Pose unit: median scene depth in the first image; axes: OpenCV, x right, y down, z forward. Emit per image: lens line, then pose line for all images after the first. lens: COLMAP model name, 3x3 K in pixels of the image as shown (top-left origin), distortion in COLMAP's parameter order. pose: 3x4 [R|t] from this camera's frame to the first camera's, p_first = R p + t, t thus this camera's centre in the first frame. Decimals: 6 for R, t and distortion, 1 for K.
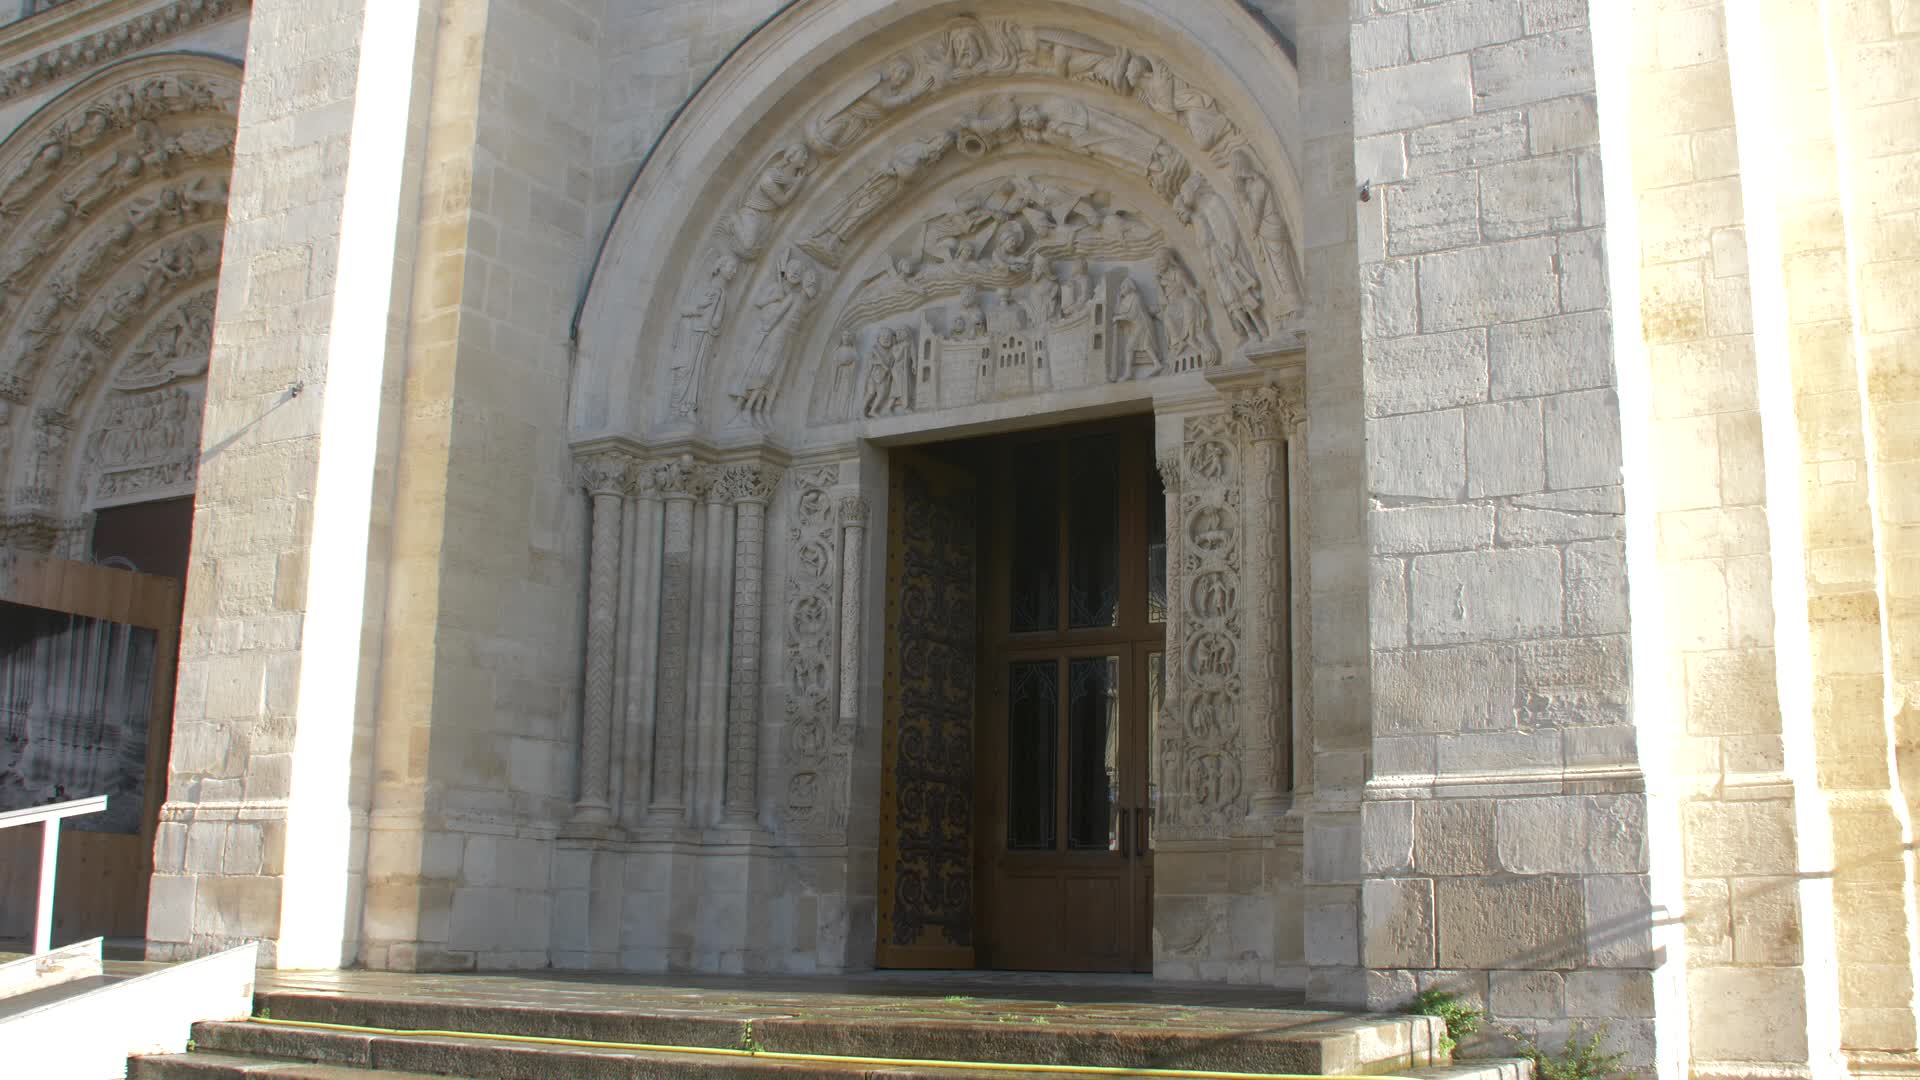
lens RADIAL K [[1911.1, 0, 960.0], [0, 1911.1, 540.0], [0, 0, 1]] dist [-0.147888, -0.008412]
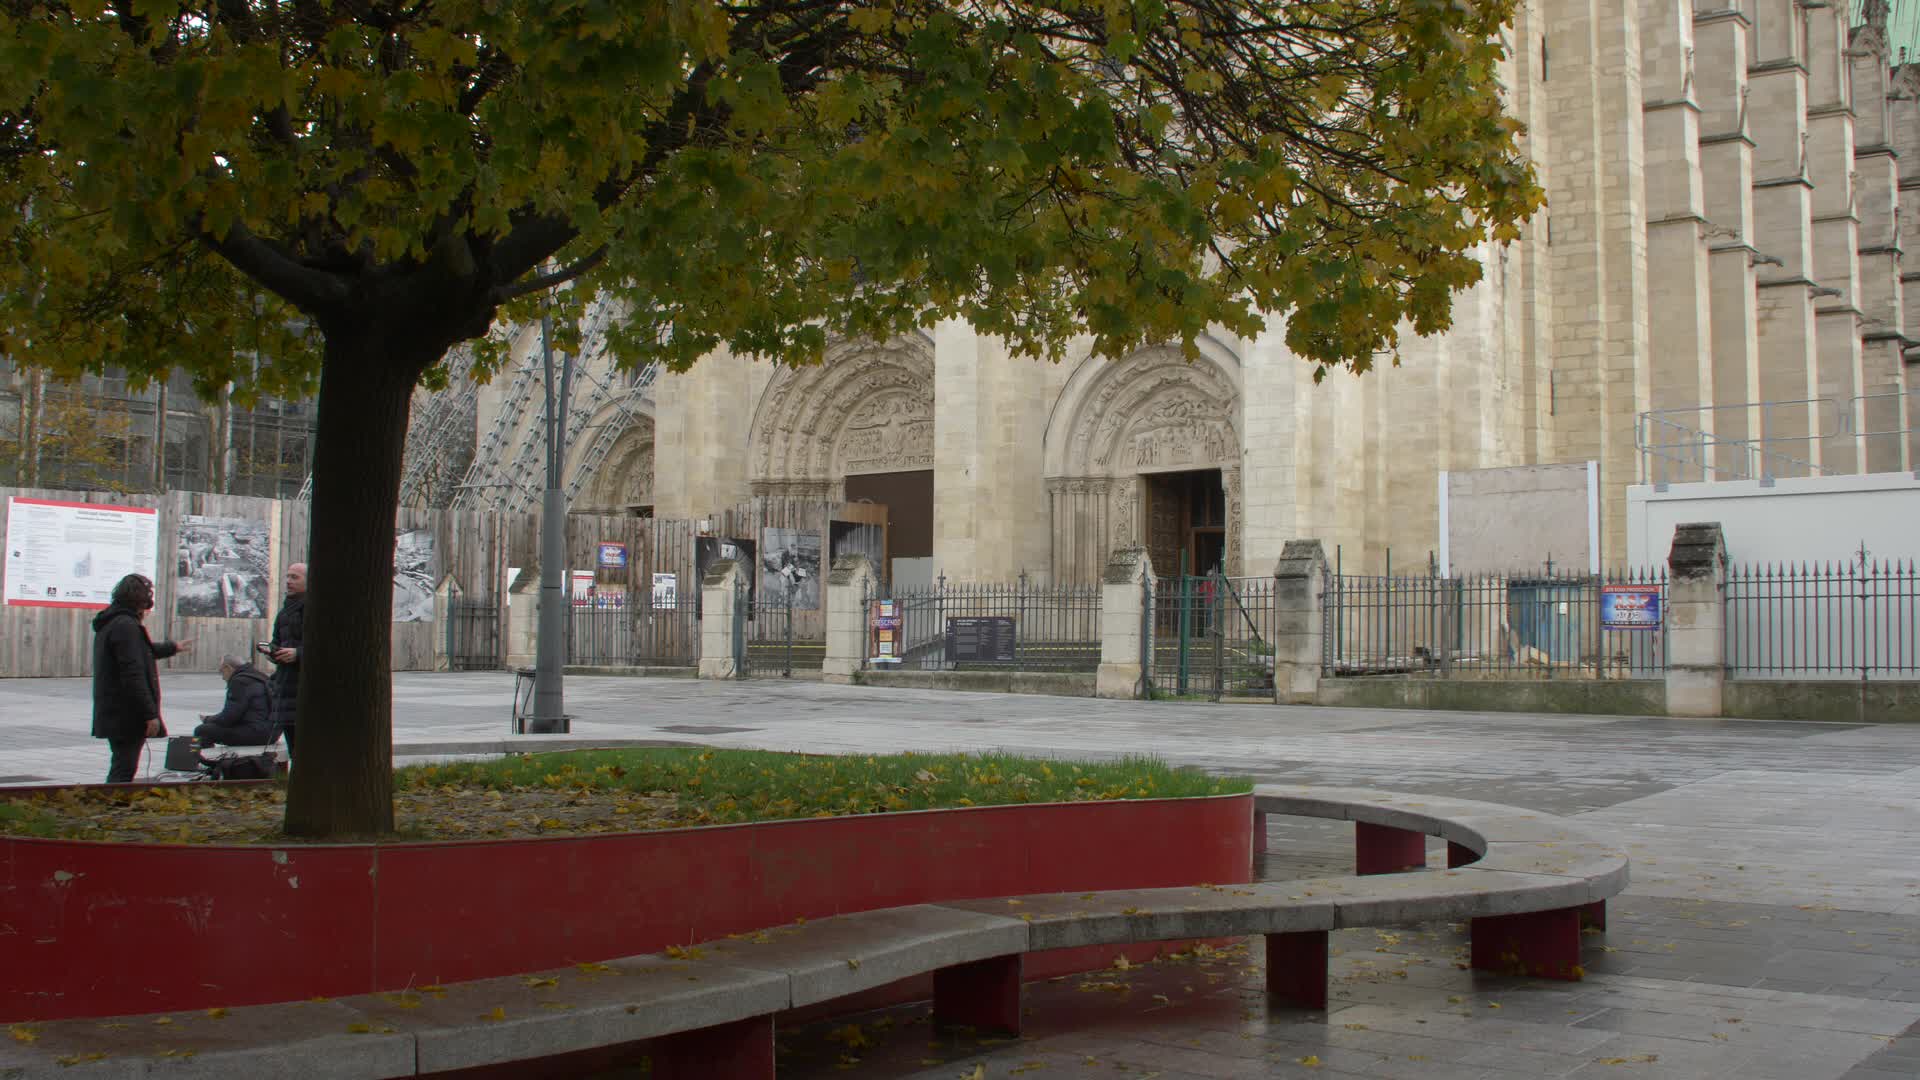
lens RADIAL K [[1911.1, 0, 960.0], [0, 1911.1, 540.0], [0, 0, 1]] dist [-0.147888, -0.008412]
pose [[0.983829, -0.017744, -0.178228, 0.223559], [0.043065, 0.989324, 0.139224, -0.398211], [0.173855, -0.144648, 0.974090, -2.158960]]
